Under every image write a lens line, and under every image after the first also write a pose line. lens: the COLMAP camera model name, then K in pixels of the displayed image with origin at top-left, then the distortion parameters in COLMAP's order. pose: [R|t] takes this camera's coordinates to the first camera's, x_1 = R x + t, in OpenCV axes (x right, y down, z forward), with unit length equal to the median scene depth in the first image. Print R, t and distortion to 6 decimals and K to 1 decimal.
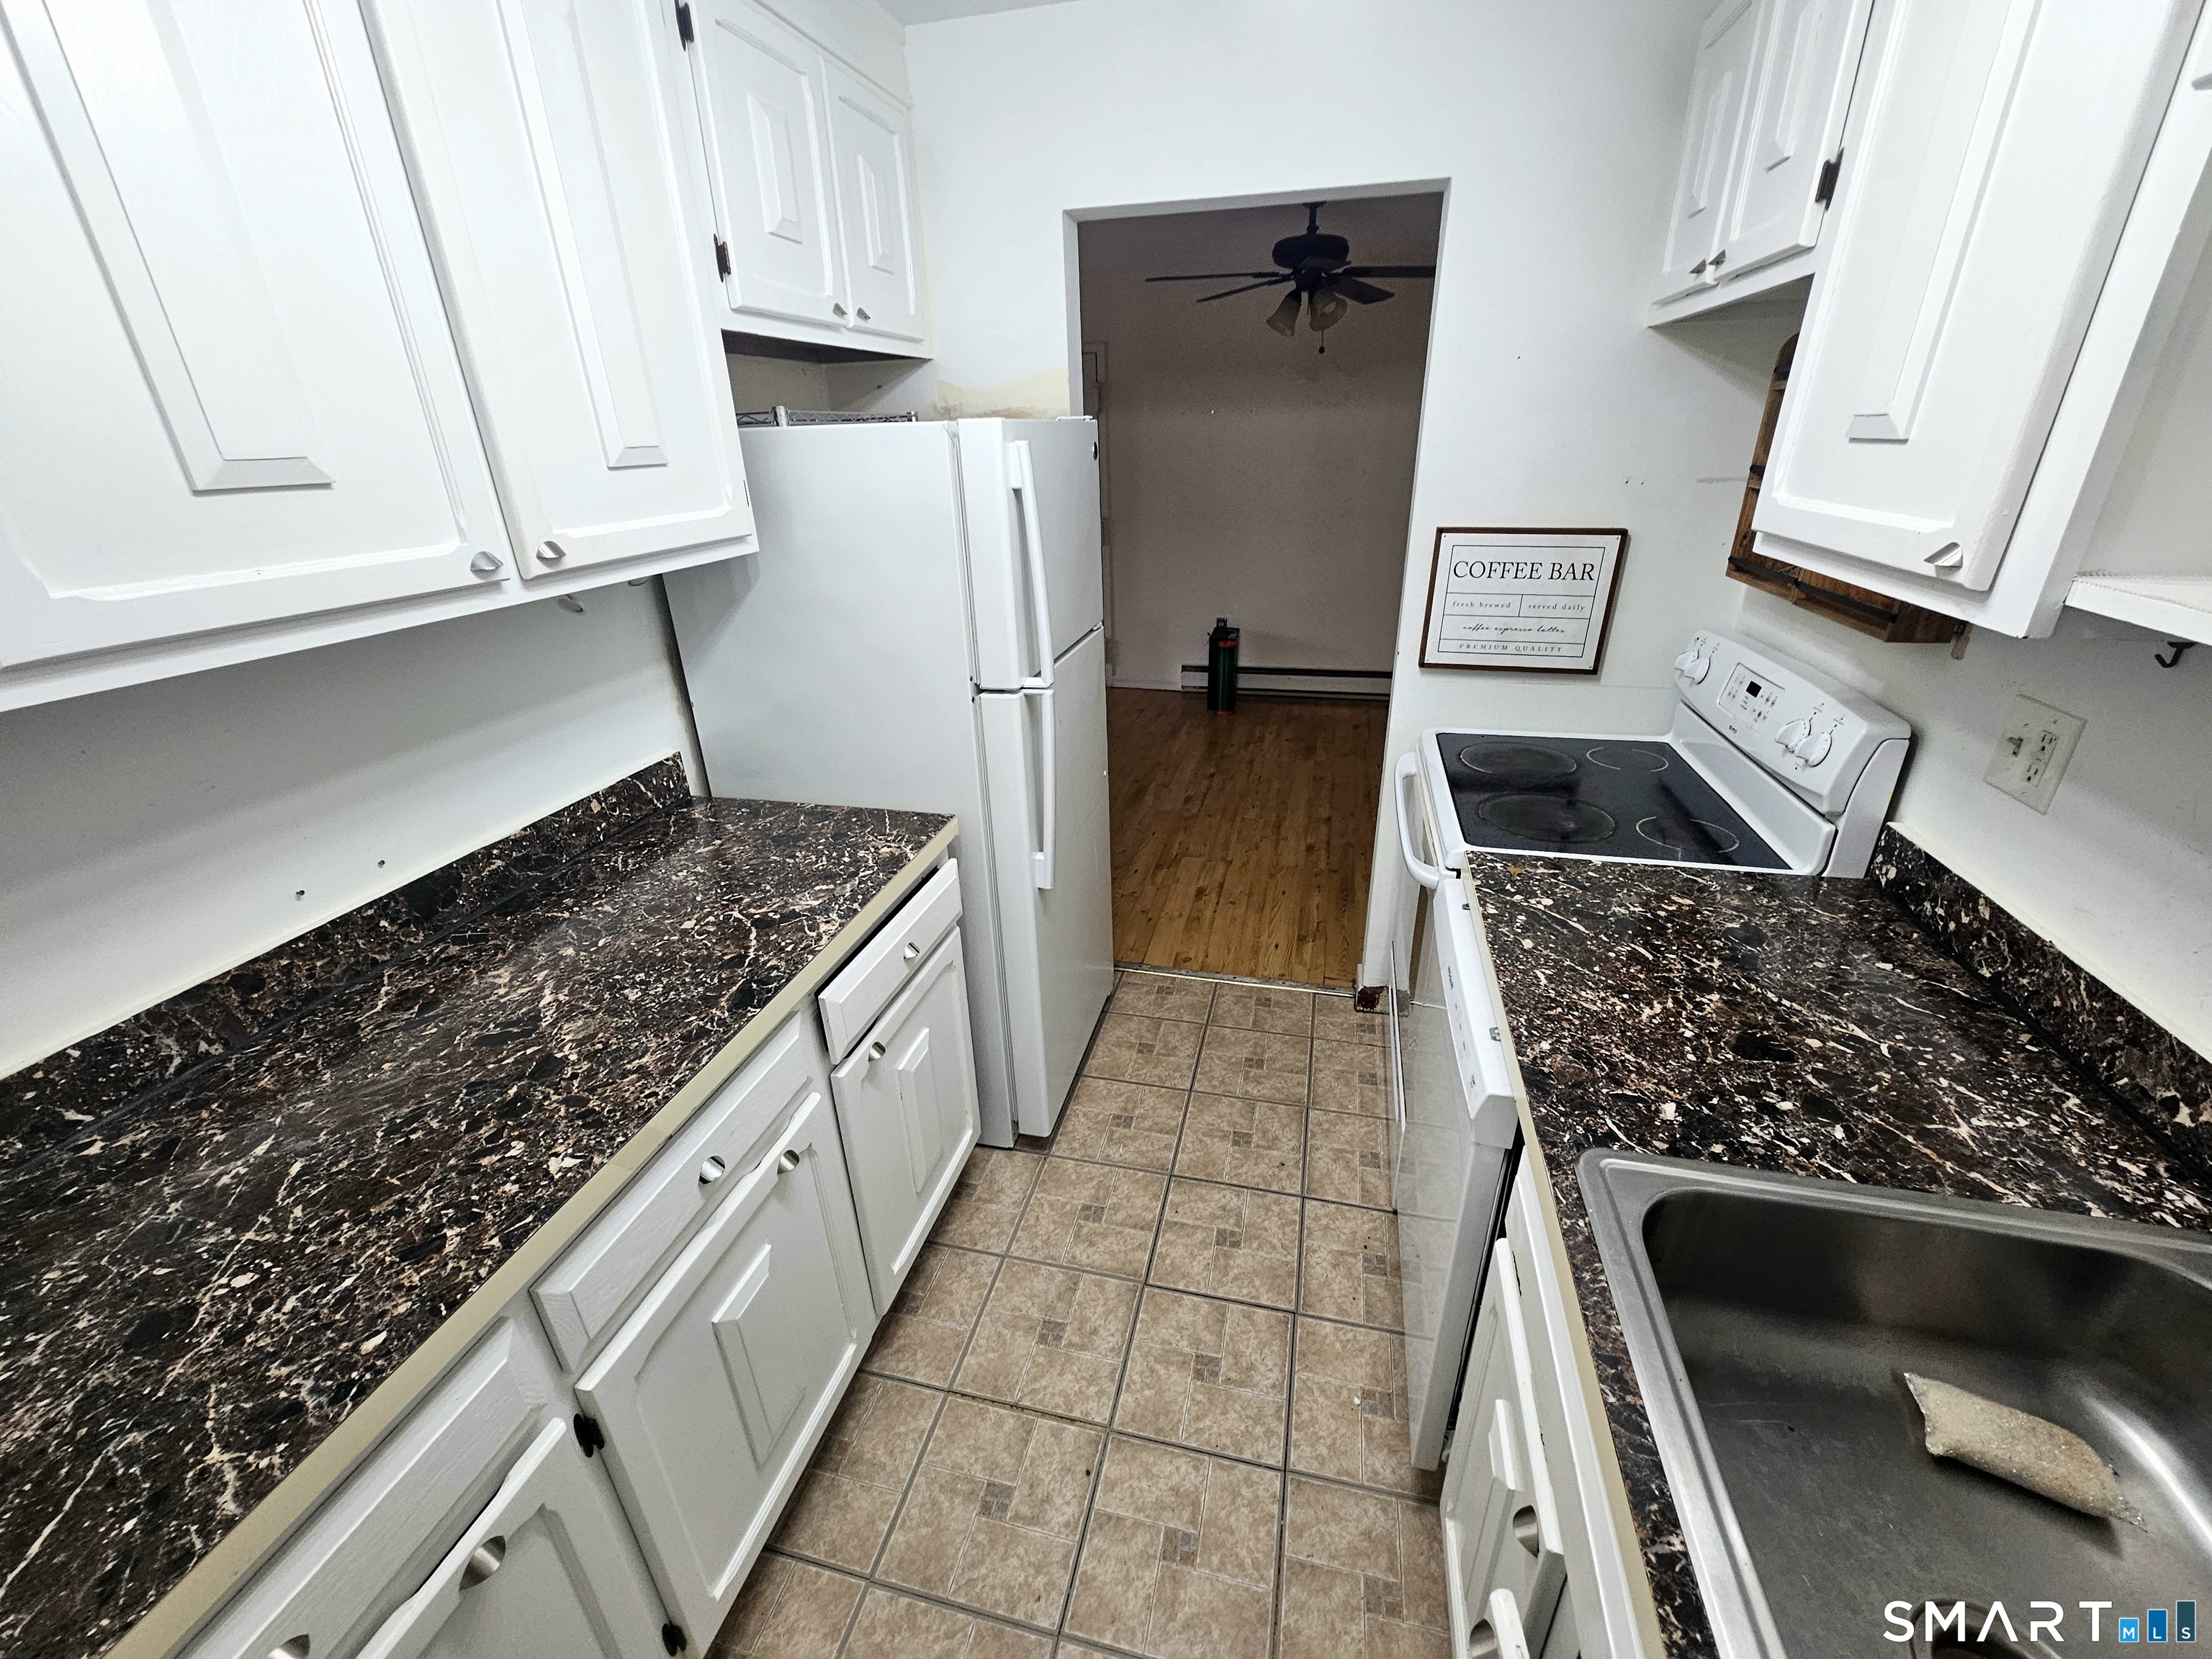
lens RADIAL K [[905.5, 0, 1111.6], [0, 905.5, 841.1], [0, 0, 1]] dist [0.000864, 0.000979]
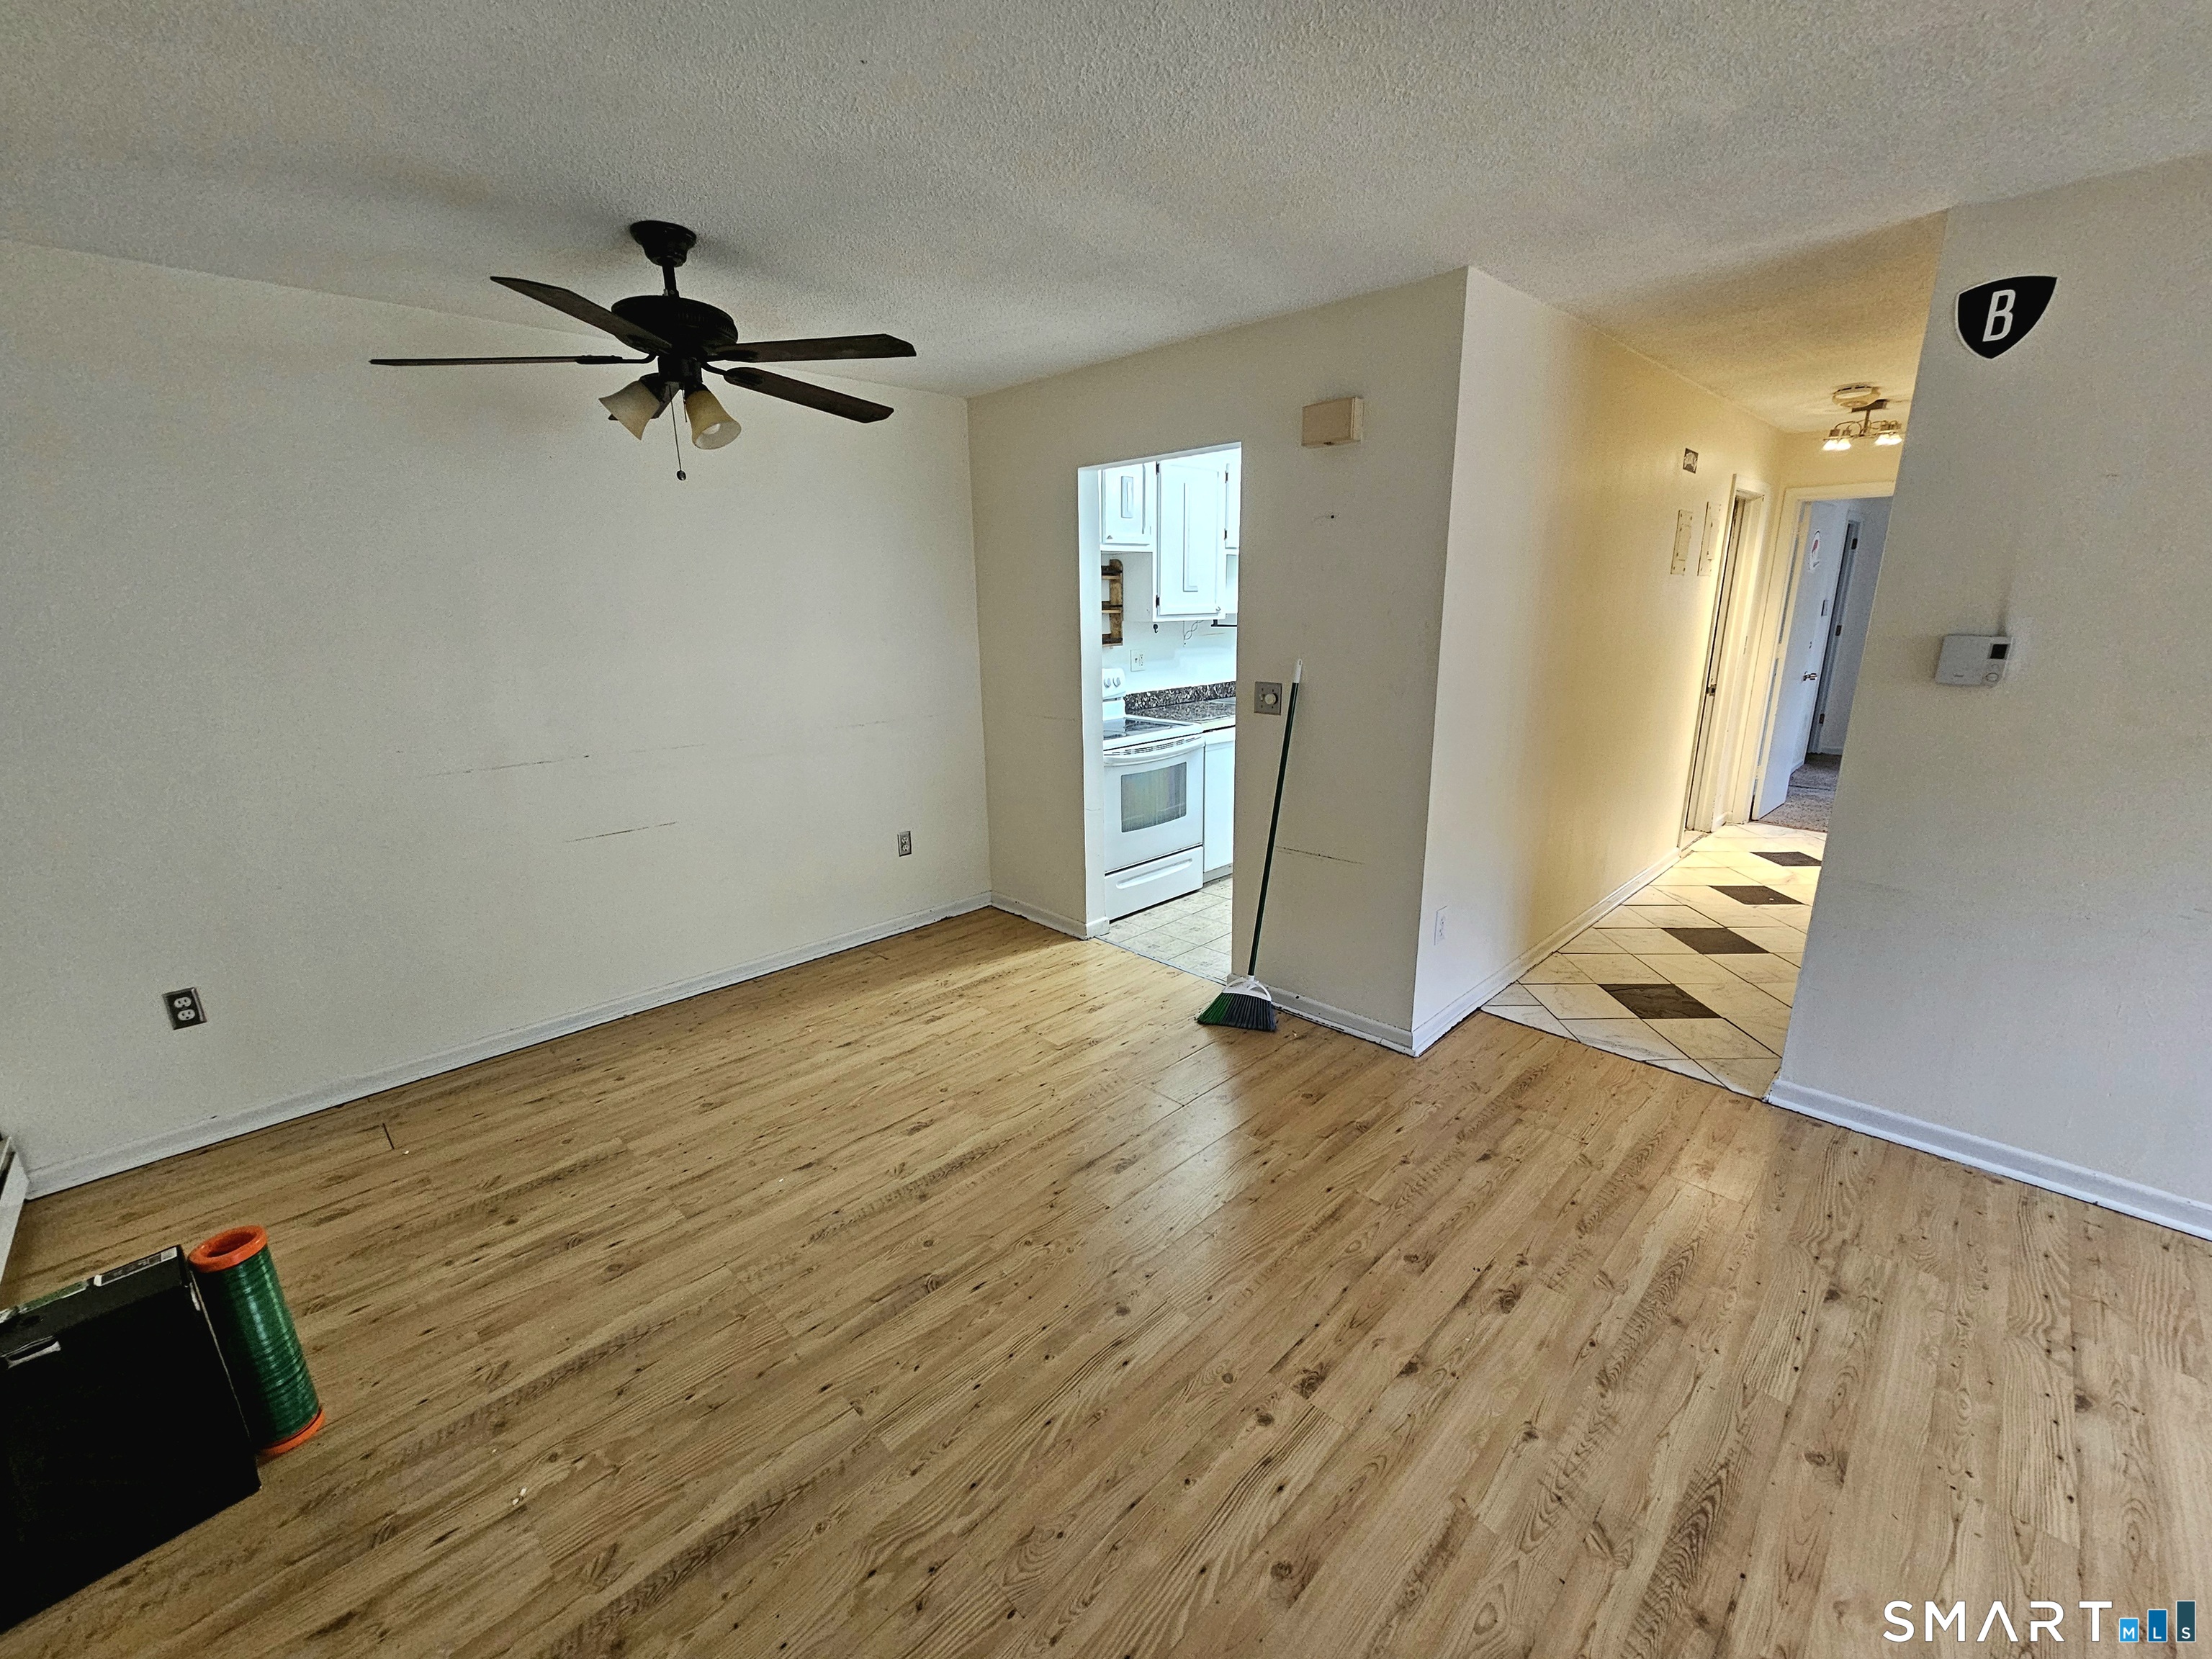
lens RADIAL K [[905.5, 0, 1106.9], [0, 905.5, 834.9], [0, 0, 1]] dist [0.000864, 0.000979]
pose [[-0.849360, -0.104643, 0.517338, -0.342912], [0.246099, 0.788574, 0.563549, -0.544700], [-0.466930, 0.605971, -0.644030, 1.233156]]
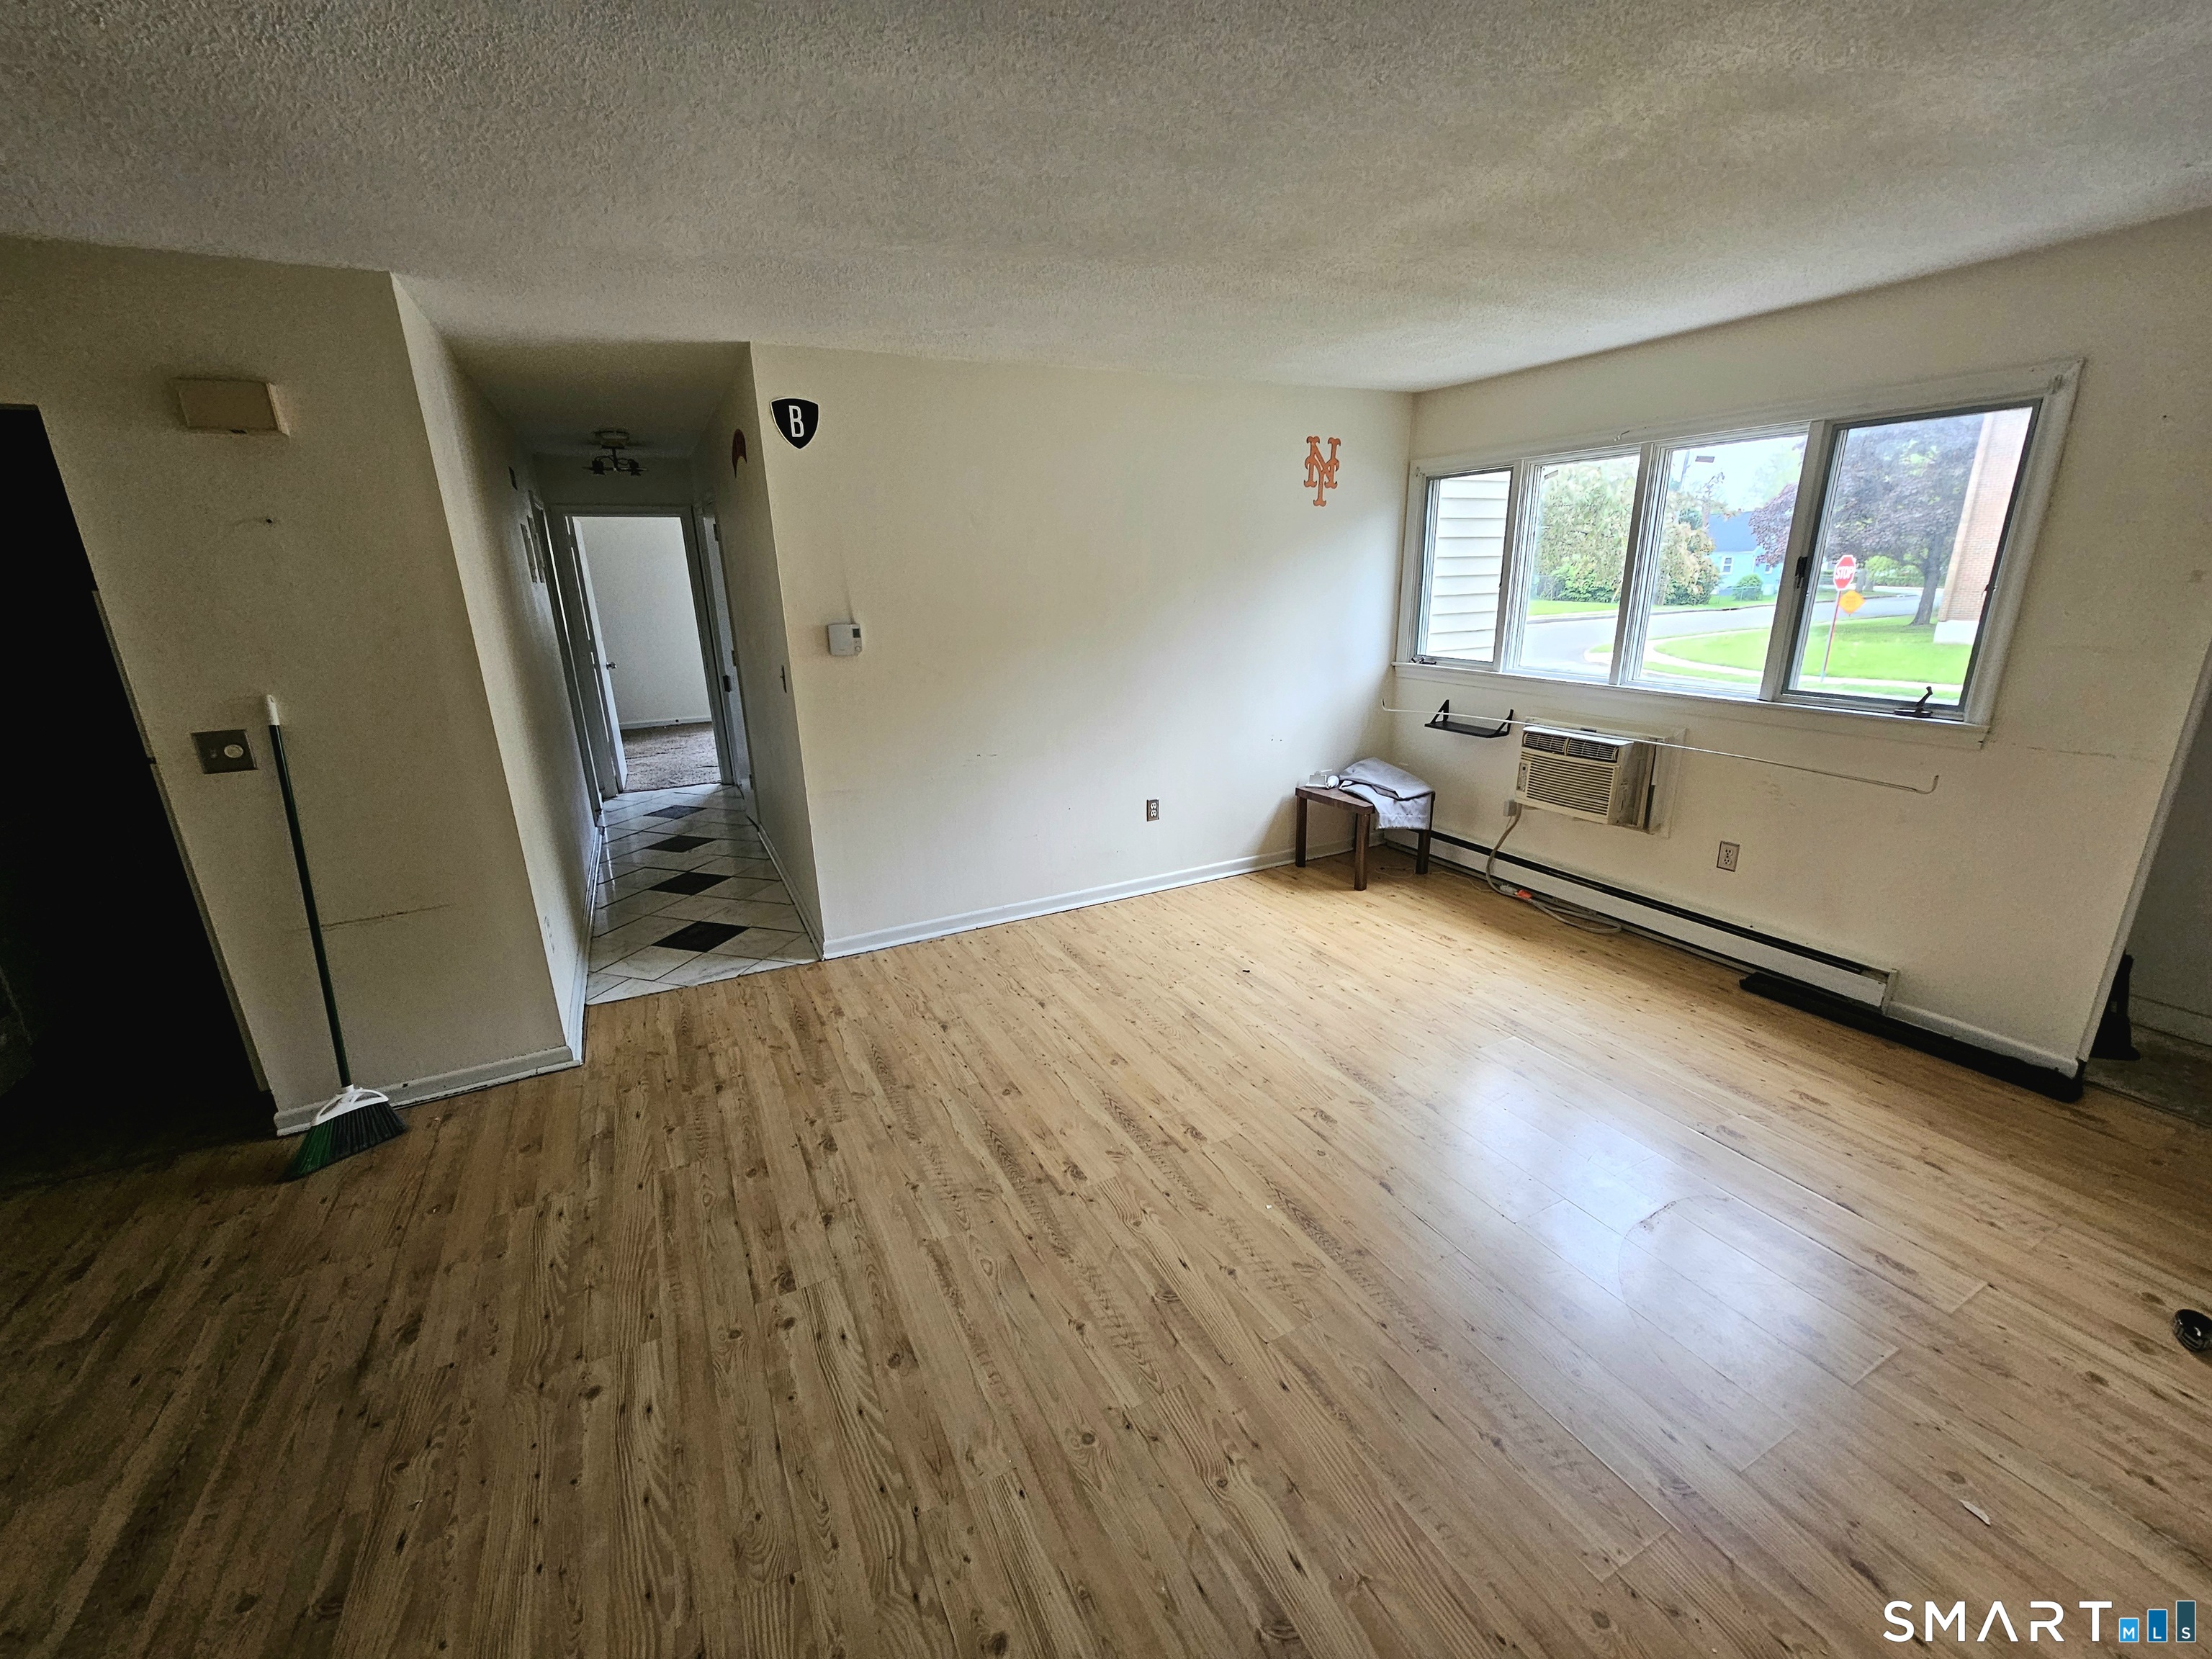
lens RADIAL K [[905.5, 0, 1099.2], [0, 905.5, 834.5], [0, 0, 1]] dist [0.000864, 0.000979]
pose [[-0.765102, 0.220292, -0.605054, -0.095790], [-0.228088, 0.786011, 0.574597, -0.602450], [0.602158, 0.577631, -0.551133, 1.313203]]
